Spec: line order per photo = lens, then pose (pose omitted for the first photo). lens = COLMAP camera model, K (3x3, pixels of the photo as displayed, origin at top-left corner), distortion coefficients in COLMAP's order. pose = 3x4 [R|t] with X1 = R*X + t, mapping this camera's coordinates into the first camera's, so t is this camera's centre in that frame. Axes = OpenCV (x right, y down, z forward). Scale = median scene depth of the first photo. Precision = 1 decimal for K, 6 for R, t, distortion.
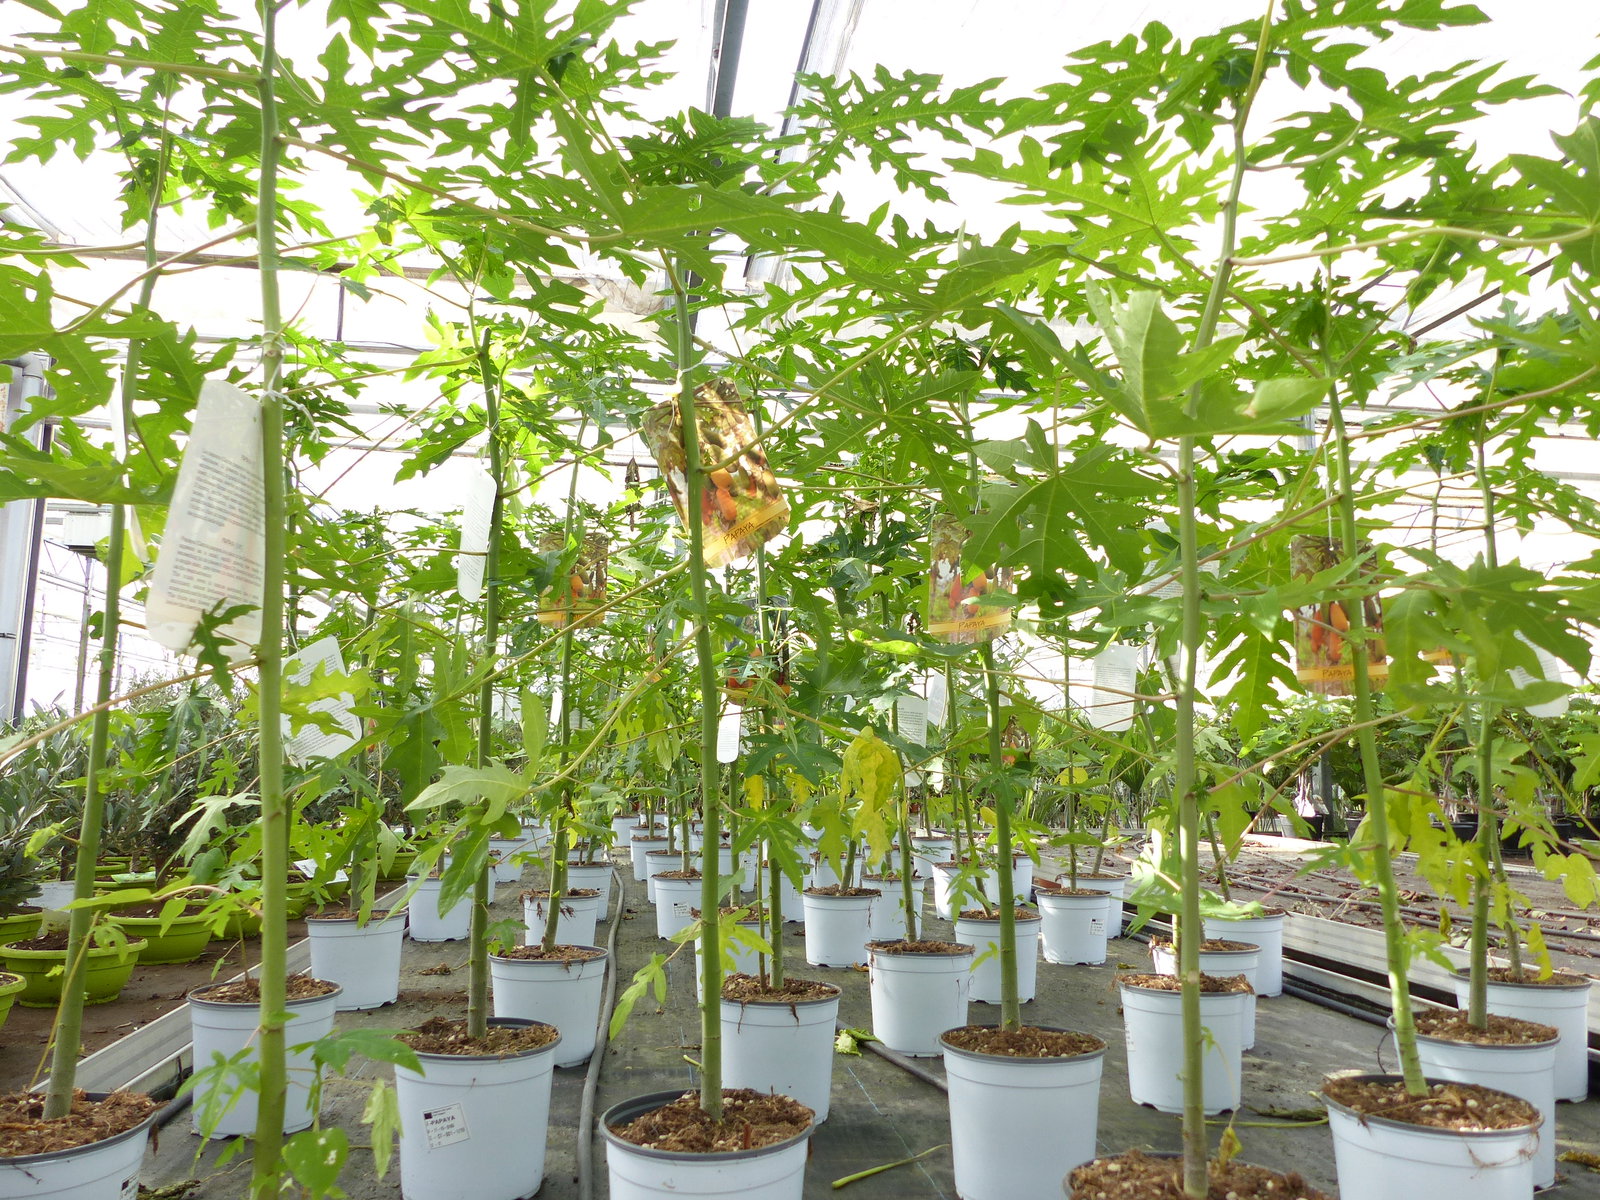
lens RADIAL K [[1187.5, 0, 796.6], [0, 1187.5, 602.3], [0, 0, 1]] dist [-0.006387, -0.001885]
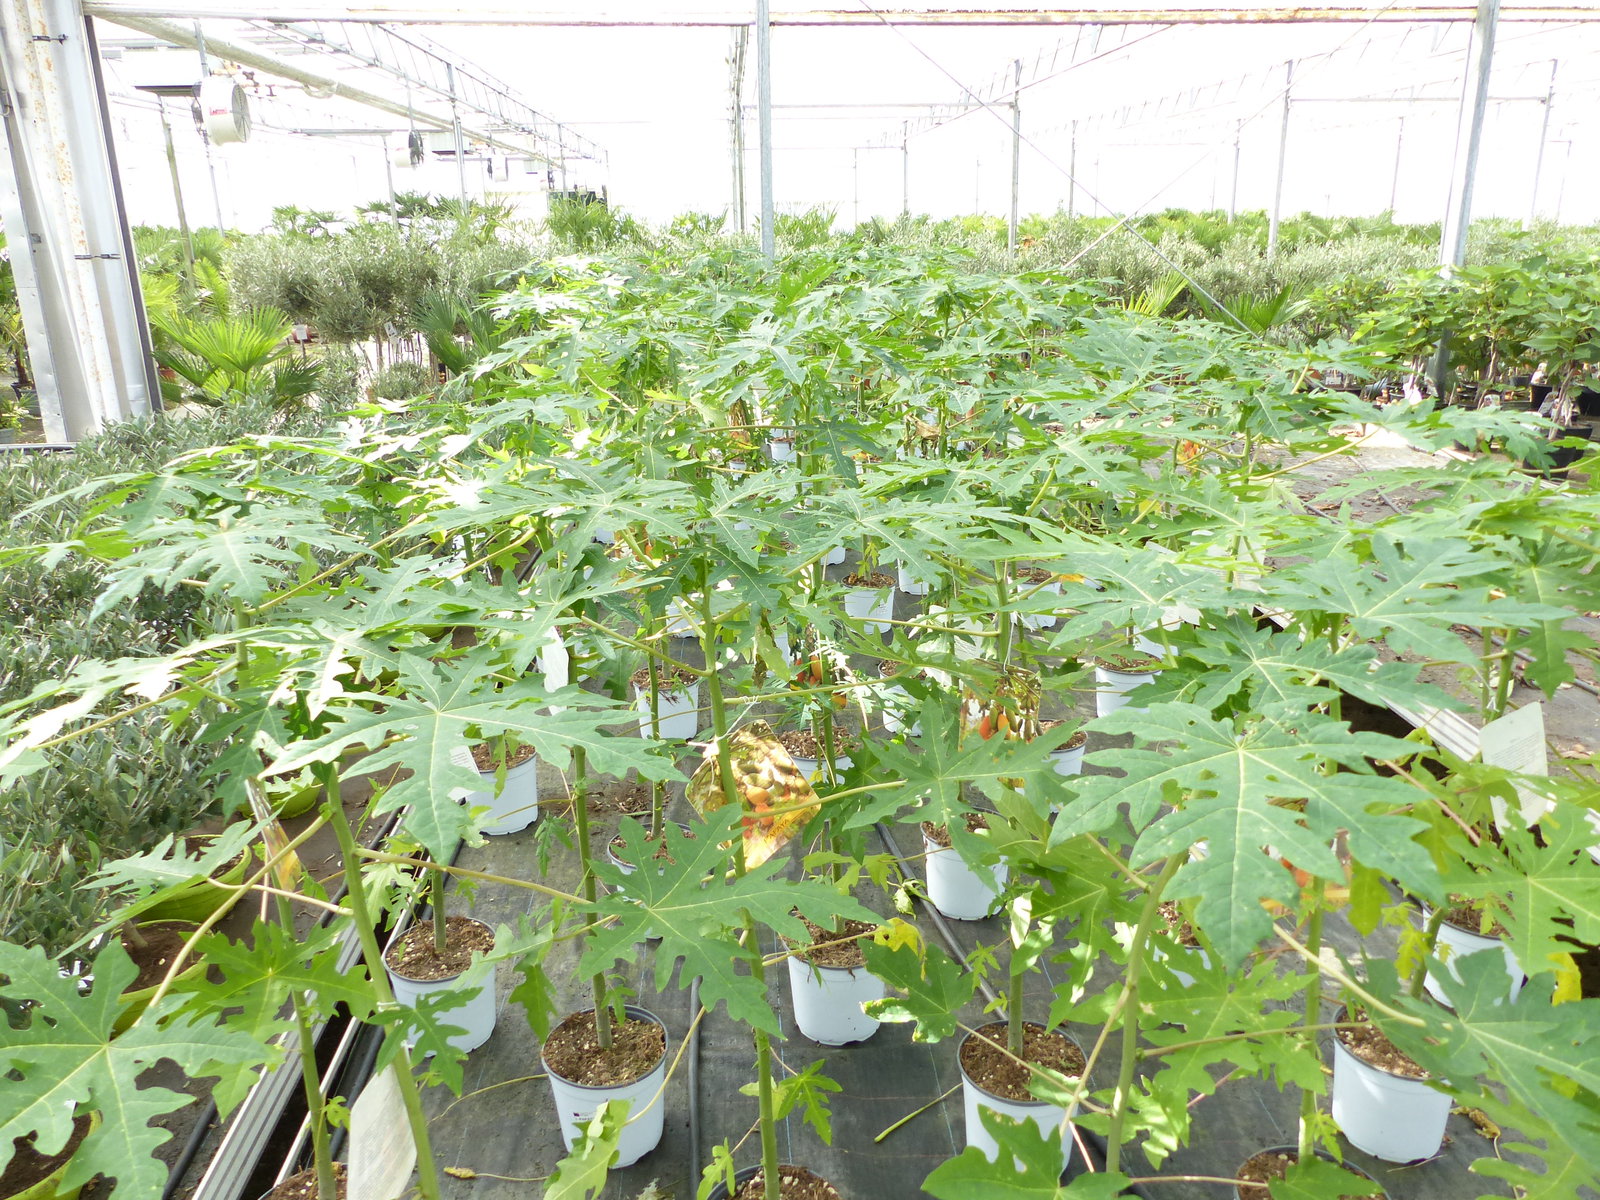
lens RADIAL K [[1187.5, 0, 804.5], [0, 1187.5, 600.3], [0, 0, 1]] dist [-0.006387, -0.001885]
pose [[0.996354, -0.002565, -0.085277, 0.080150], [0.038708, 0.904338, 0.425057, -0.765772], [0.076029, -0.426808, 0.901141, 0.039223]]
